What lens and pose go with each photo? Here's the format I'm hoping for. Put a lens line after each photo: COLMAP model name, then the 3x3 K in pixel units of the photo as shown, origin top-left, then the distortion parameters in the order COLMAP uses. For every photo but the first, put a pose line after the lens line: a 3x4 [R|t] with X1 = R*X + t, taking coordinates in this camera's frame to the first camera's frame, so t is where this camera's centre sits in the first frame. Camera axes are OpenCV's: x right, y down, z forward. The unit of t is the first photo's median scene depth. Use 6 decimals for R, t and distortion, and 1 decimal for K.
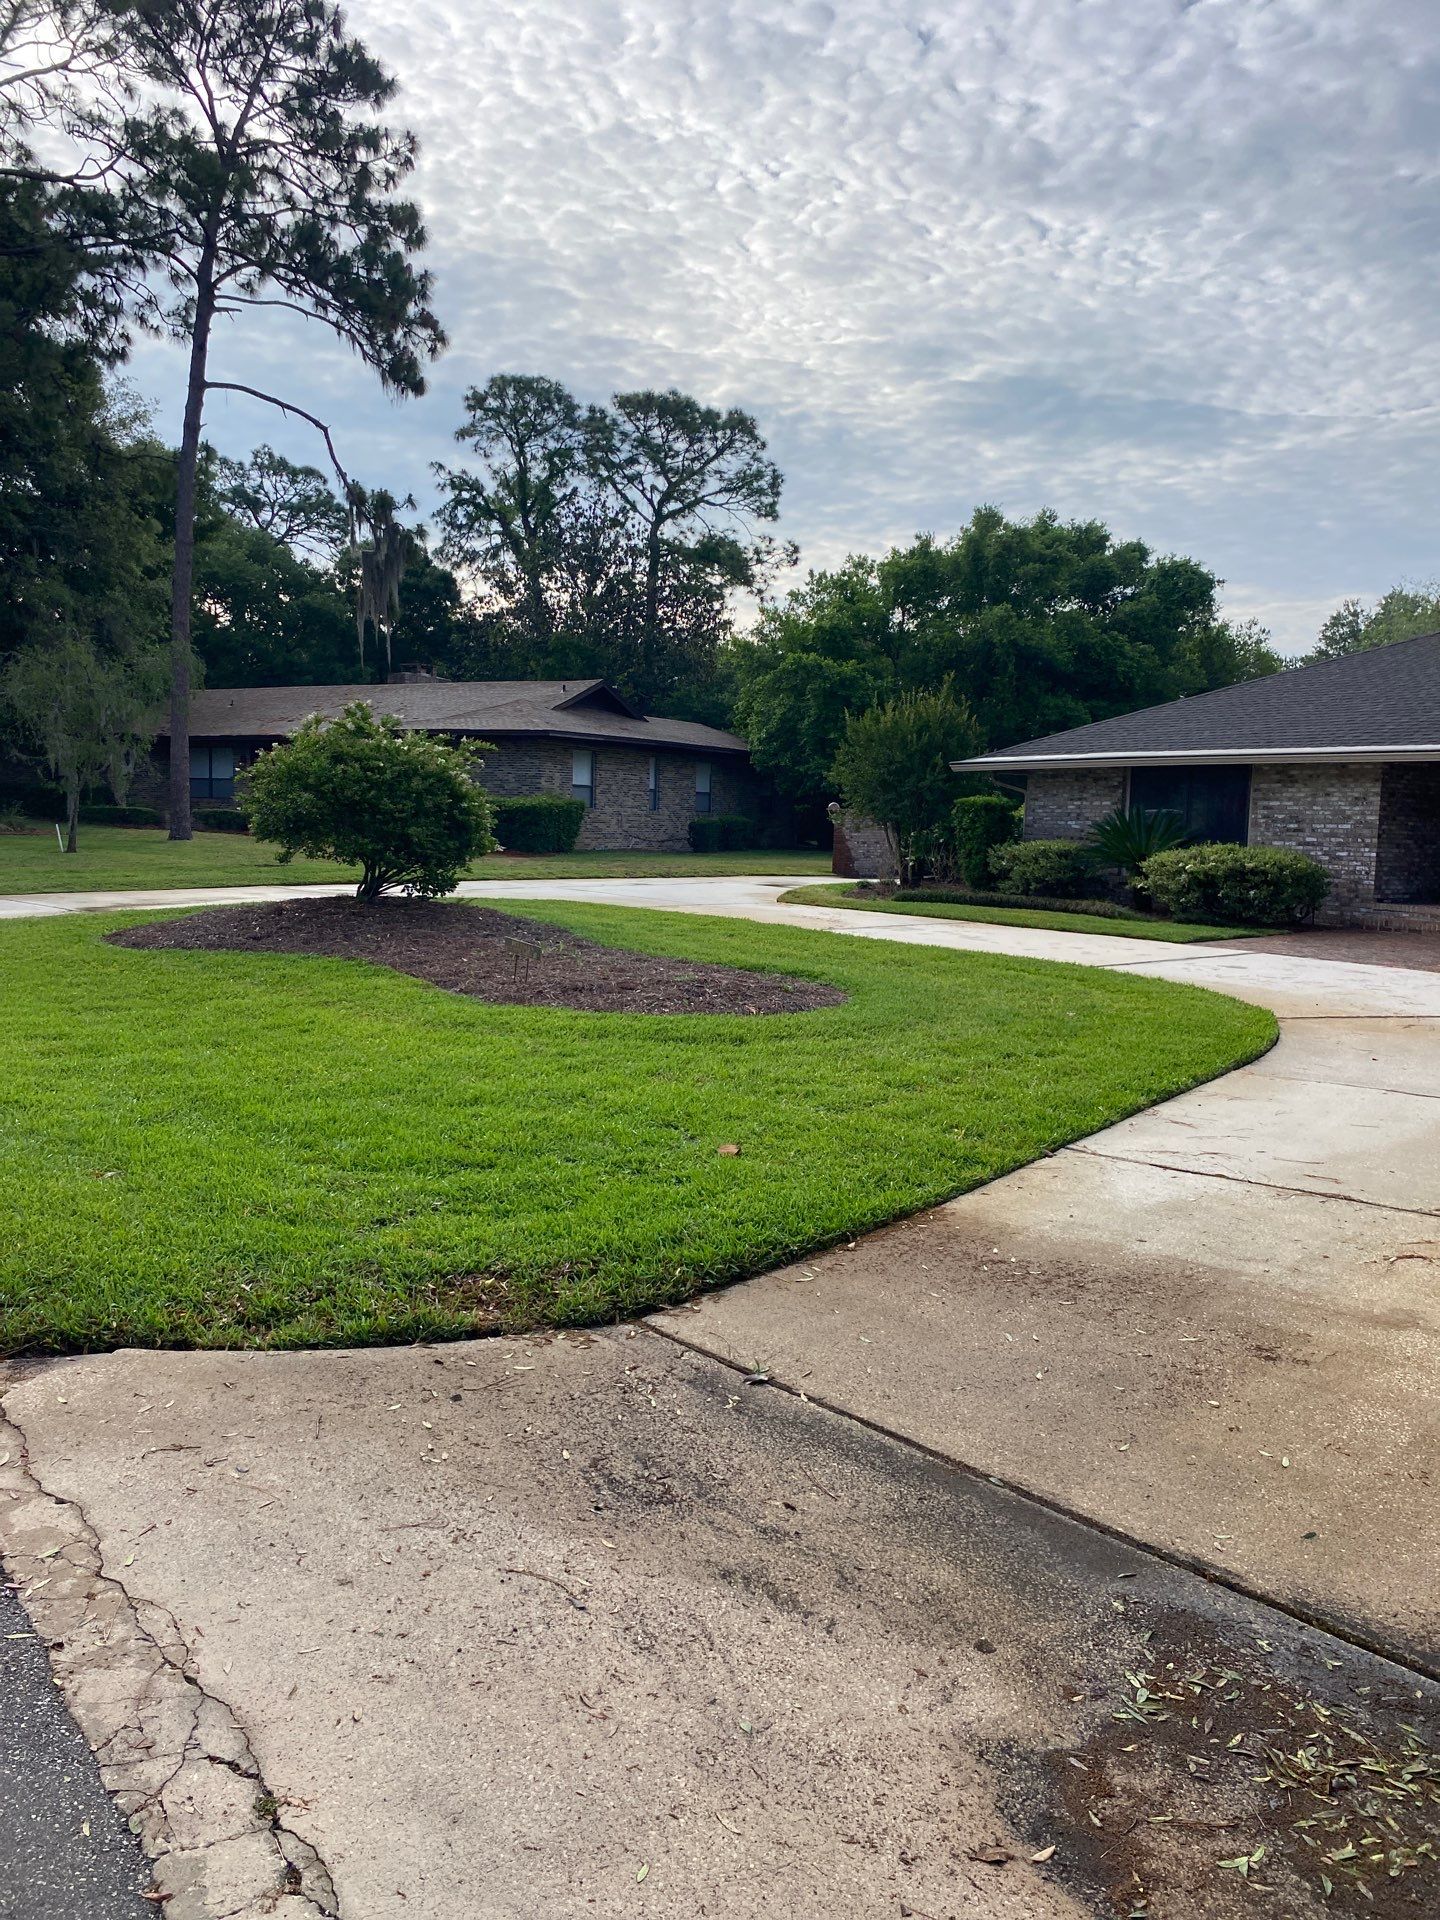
lens RADIAL K [[1480.8, 0, 720.0], [0, 1480.8, 960.0], [0, 0, 1]] dist [0.005605, -0.003492]
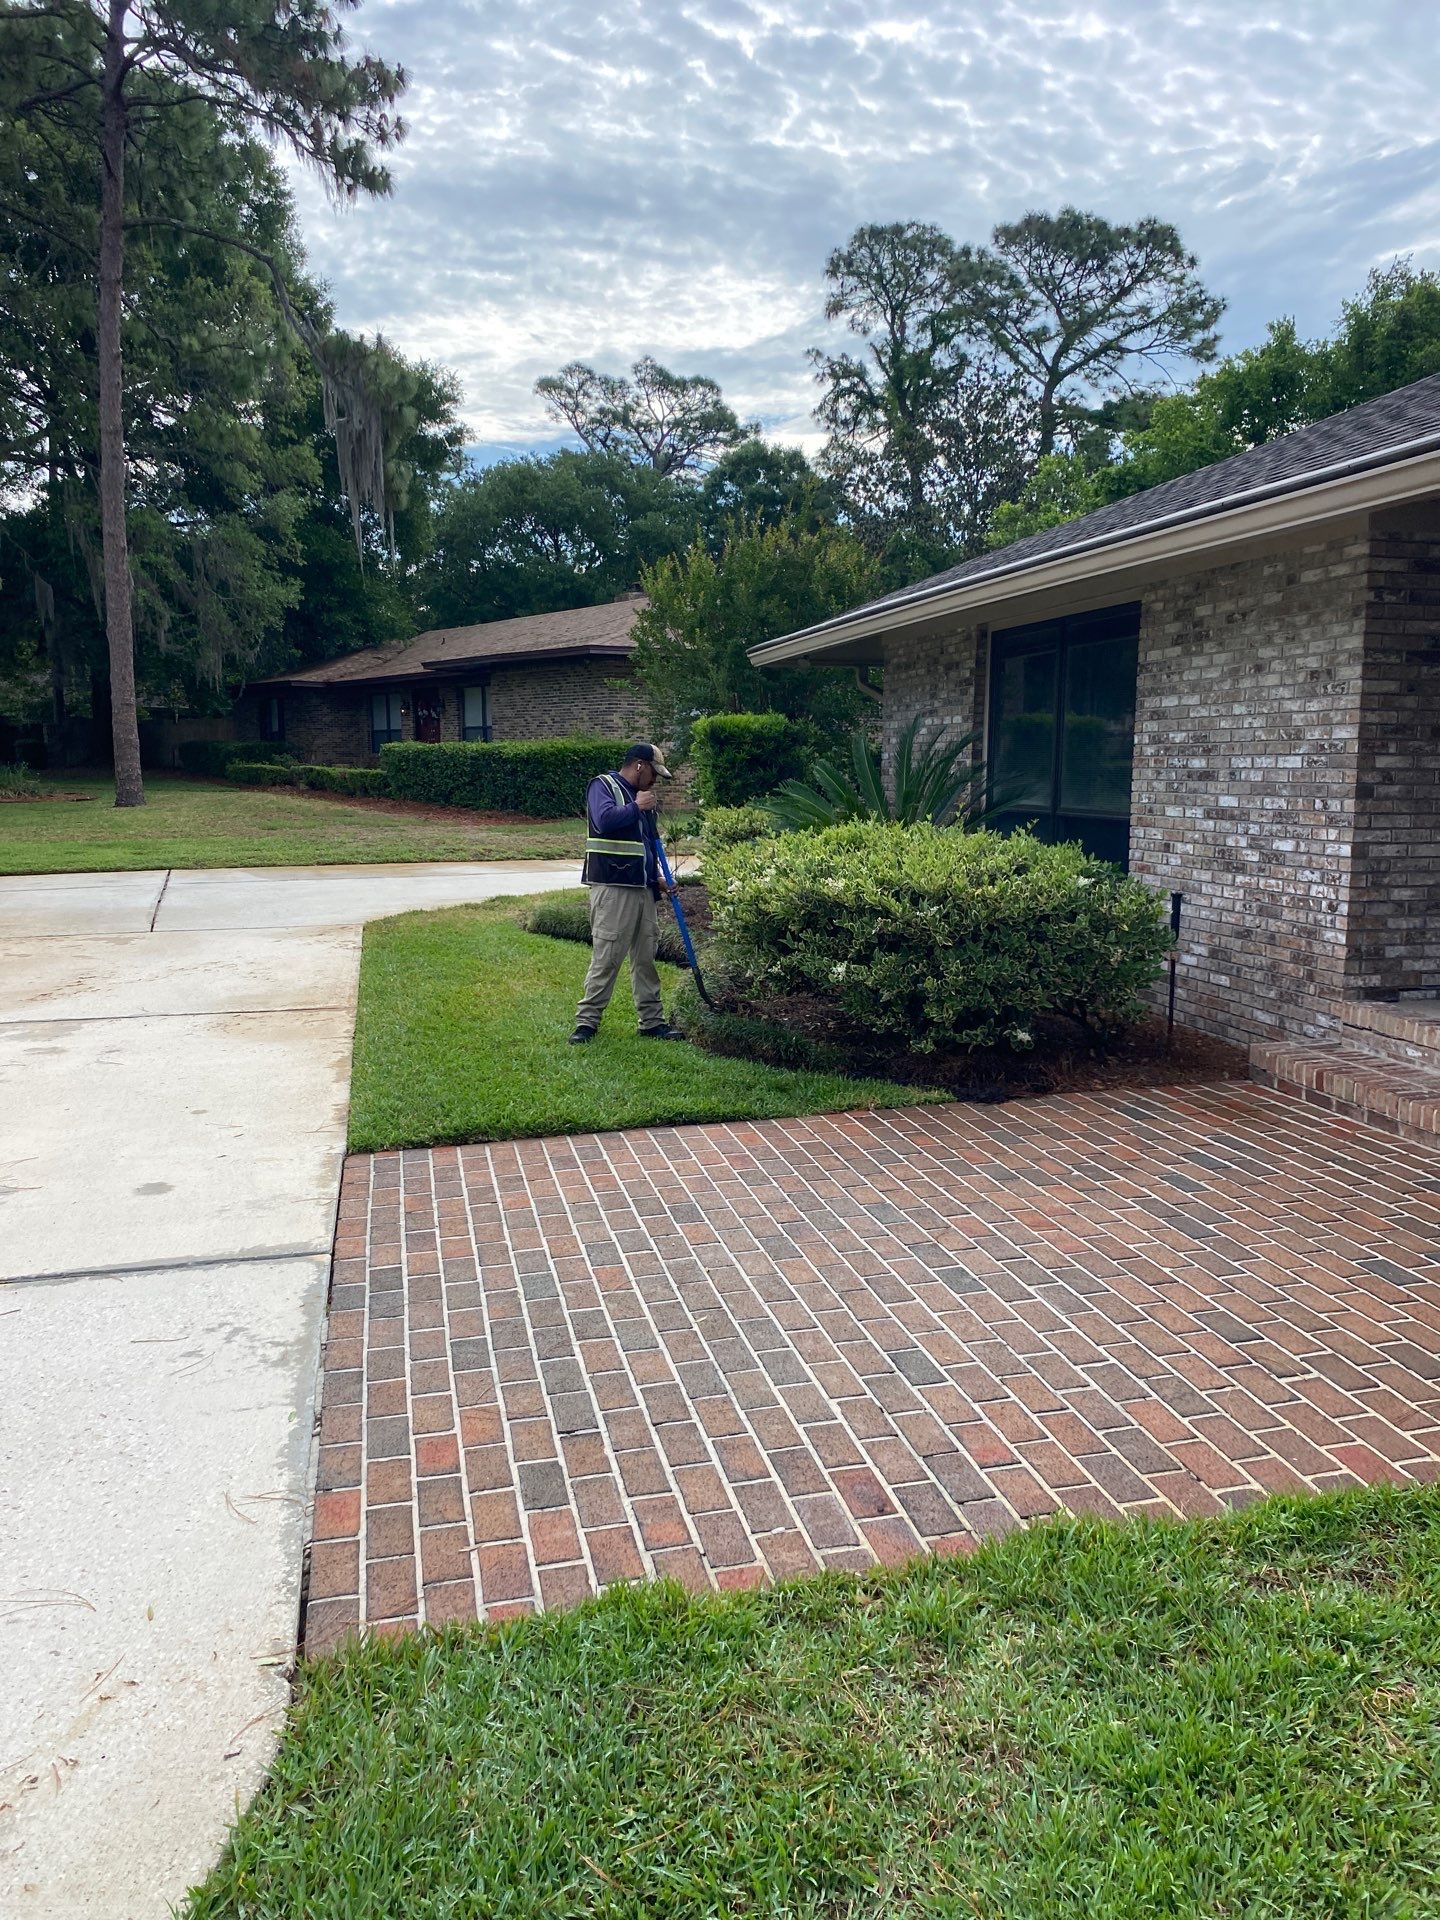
lens RADIAL K [[1480.8, 0, 720.0], [0, 1480.8, 960.0], [0, 0, 1]] dist [0.005605, -0.003492]
pose [[0.908091, 0.033541, -0.417428, 0.142777], [-0.017996, 0.998992, 0.041120, -0.018400], [0.418387, -0.029829, 0.907779, 0.206997]]
